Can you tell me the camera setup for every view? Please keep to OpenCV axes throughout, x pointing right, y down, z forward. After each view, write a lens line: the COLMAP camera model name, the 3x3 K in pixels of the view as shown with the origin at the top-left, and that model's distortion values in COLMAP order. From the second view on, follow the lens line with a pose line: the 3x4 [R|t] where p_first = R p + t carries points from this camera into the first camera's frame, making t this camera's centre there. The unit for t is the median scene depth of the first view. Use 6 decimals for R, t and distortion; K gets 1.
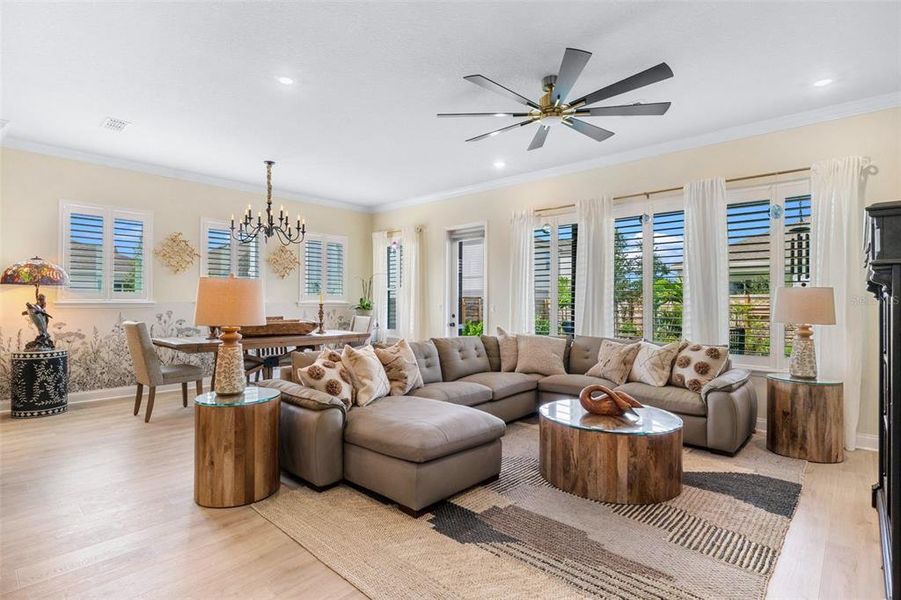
lens RADIAL K [[448.5, 0, 450.5], [0, 448.5, 300.0], [0, 0, 1]] dist [-0.000419, -0.000628]
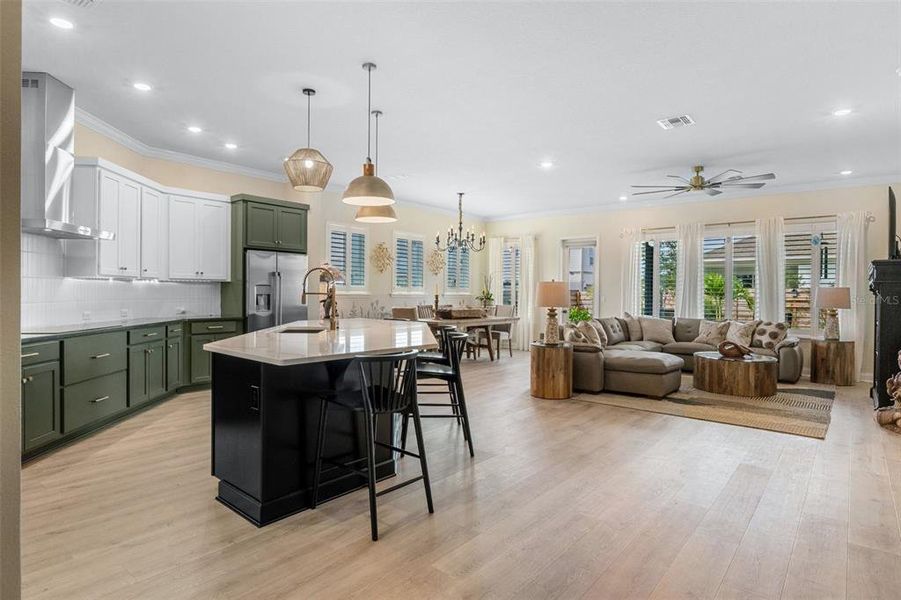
lens RADIAL K [[502.8, 0, 447.5], [0, 502.8, 296.4], [0, 0, 1]] dist [-0.000264, 0.000626]
pose [[0.998126, 0.003872, 0.061071, -0.656043], [-0.004617, 0.999917, 0.012064, -0.008261], [-0.061019, -0.012323, 0.998061, -0.680253]]
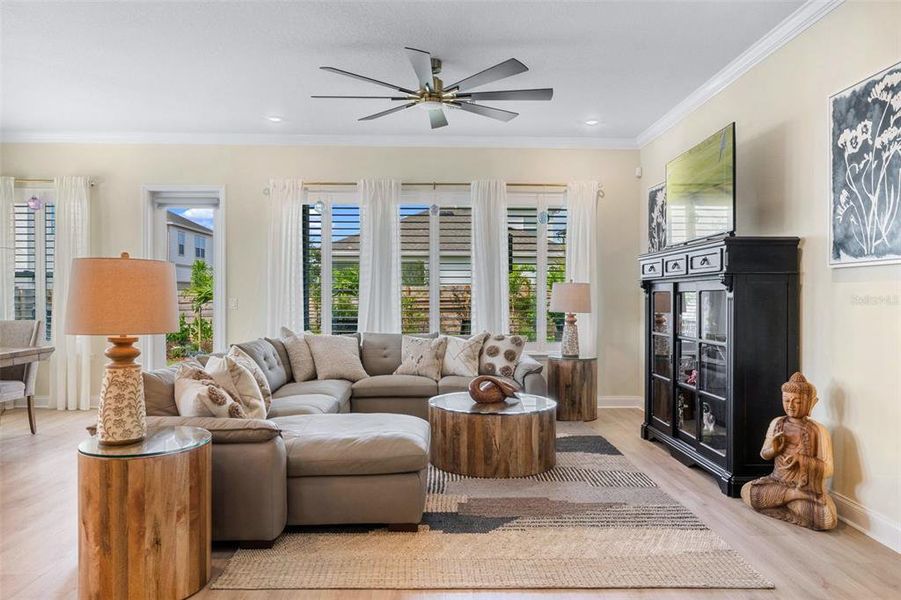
lens RADIAL K [[598.3, 0, 450.5], [0, 598.3, 300.0], [0, 0, 1]] dist [0.000422, -0.000279]
pose [[0.716954, -0.007708, 0.697078, -0.481583], [-0.001854, 0.999914, 0.012964, -0.002135], [-0.697118, -0.010587, 0.716878, 0.043245]]
